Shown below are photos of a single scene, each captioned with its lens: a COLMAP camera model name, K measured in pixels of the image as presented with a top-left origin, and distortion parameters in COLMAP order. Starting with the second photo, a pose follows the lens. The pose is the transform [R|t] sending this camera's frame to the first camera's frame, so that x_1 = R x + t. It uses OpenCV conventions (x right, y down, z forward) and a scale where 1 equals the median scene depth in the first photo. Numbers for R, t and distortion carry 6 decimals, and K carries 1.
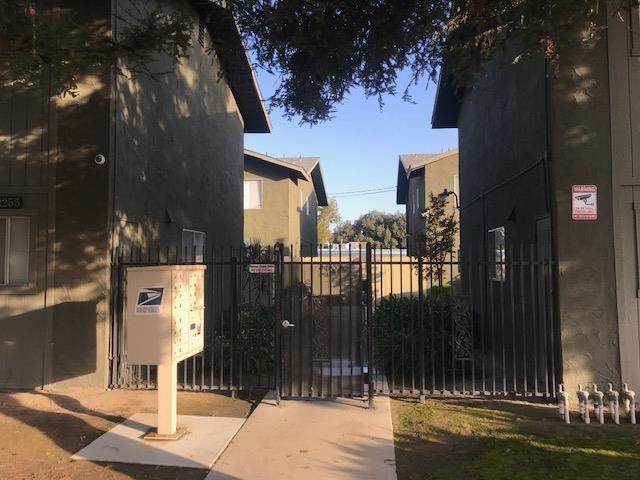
lens RADIAL K [[523.5, 0, 320.3], [0, 523.5, 239.9], [0, 0, 1]] dist [-0.007536, -0.000523]
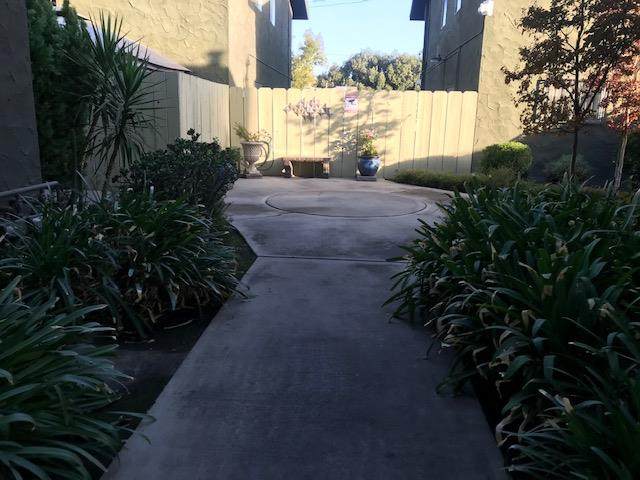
lens RADIAL K [[523.5, 0, 320.0], [0, 523.5, 239.3], [0, 0, 1]] dist [-0.007536, -0.000523]
pose [[0.999191, 0.020574, 0.034568, 0.005340], [-0.029299, 0.961019, 0.274926, 0.008775], [-0.027564, -0.275716, 0.960844, 0.116196]]
